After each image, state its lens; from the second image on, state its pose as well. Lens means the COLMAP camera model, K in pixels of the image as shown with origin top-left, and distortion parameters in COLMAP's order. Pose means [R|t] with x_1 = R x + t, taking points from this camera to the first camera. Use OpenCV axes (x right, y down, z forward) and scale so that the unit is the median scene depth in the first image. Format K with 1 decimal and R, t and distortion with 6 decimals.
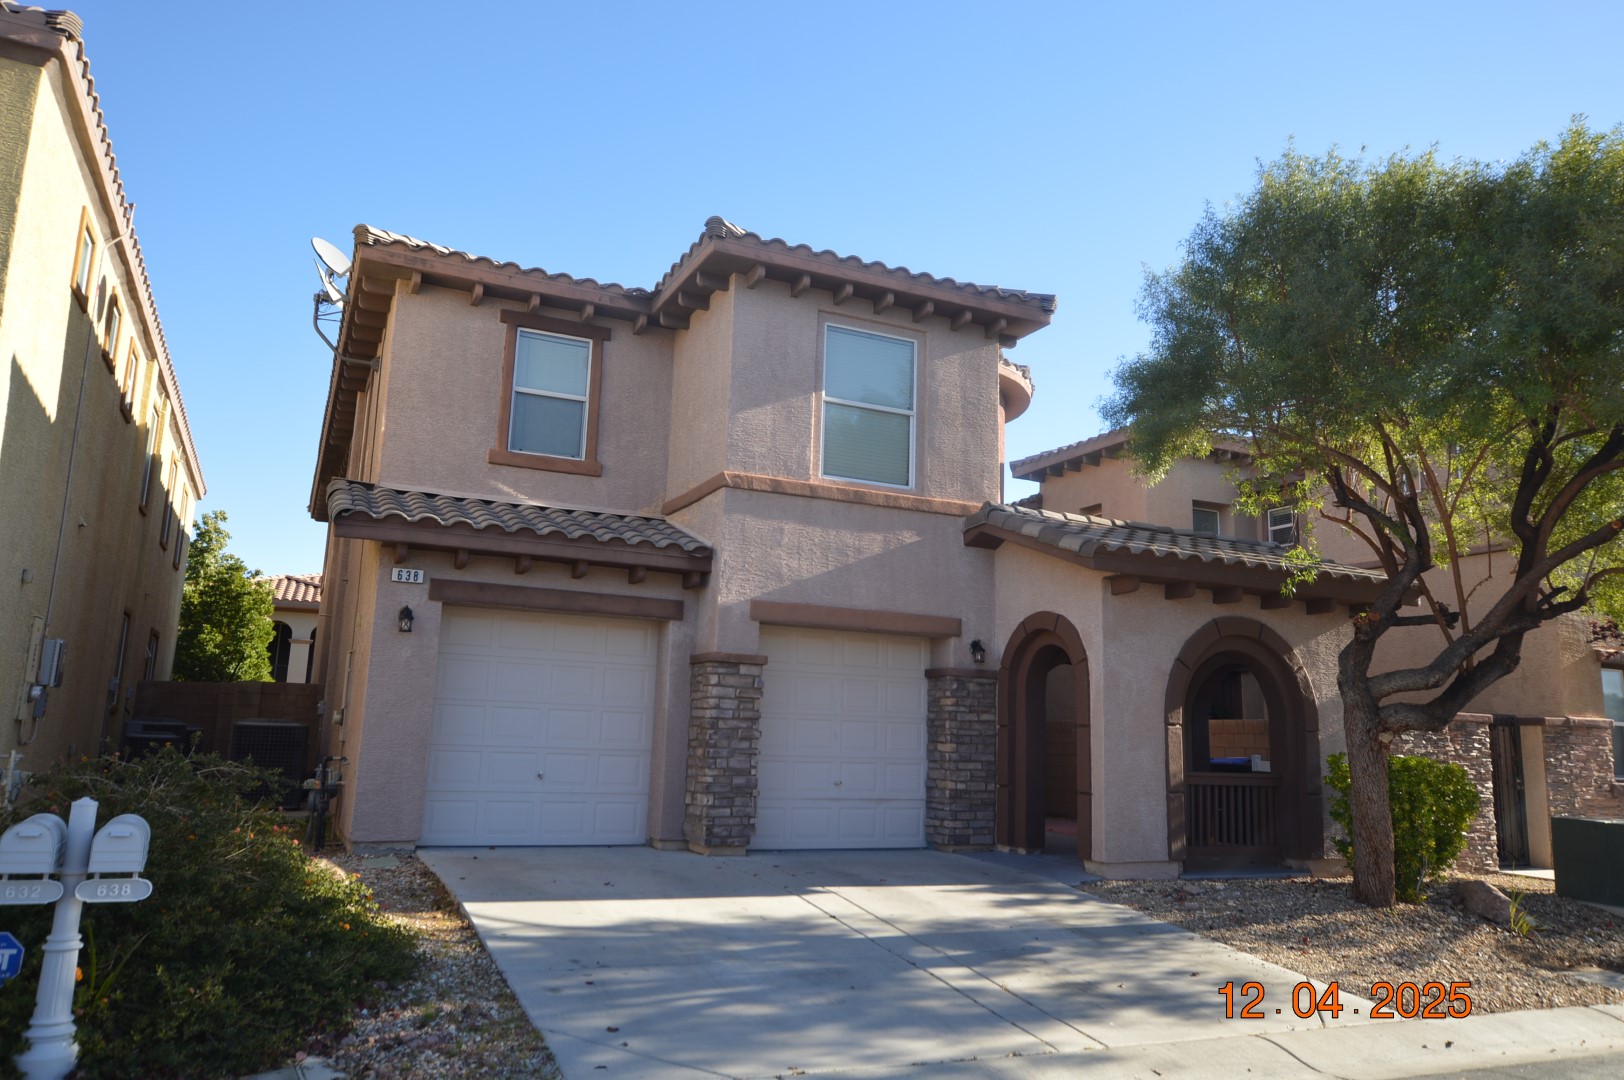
lens RADIAL K [[1163.7, 0, 812.0], [0, 1163.7, 540.0], [0, 0, 1]] dist [-0.005494, 0.000746]
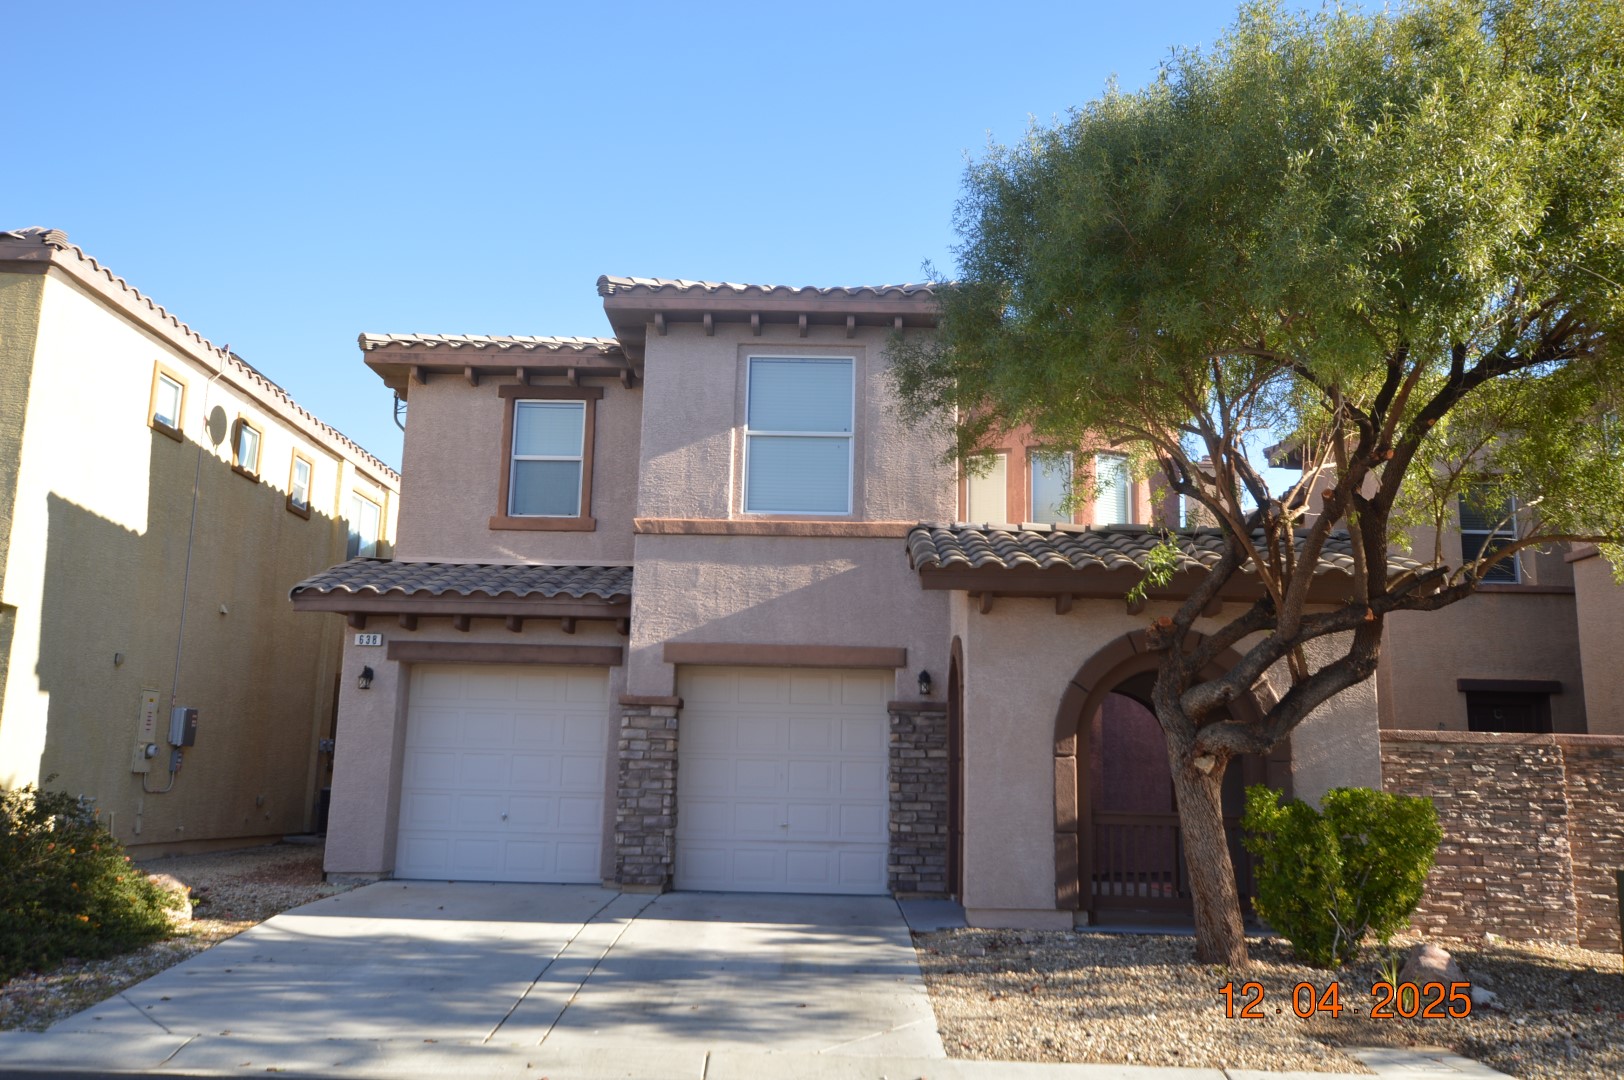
lens RADIAL K [[1382.4, 0, 812.0], [0, 1382.4, 540.0], [0, 0, 1]] dist [0.007238, 0.003814]
pose [[0.895807, -0.090953, -0.435038, 0.568635], [0.081405, 0.995855, -0.040578, 0.020940], [0.436925, 0.000935, 0.899497, -0.027863]]
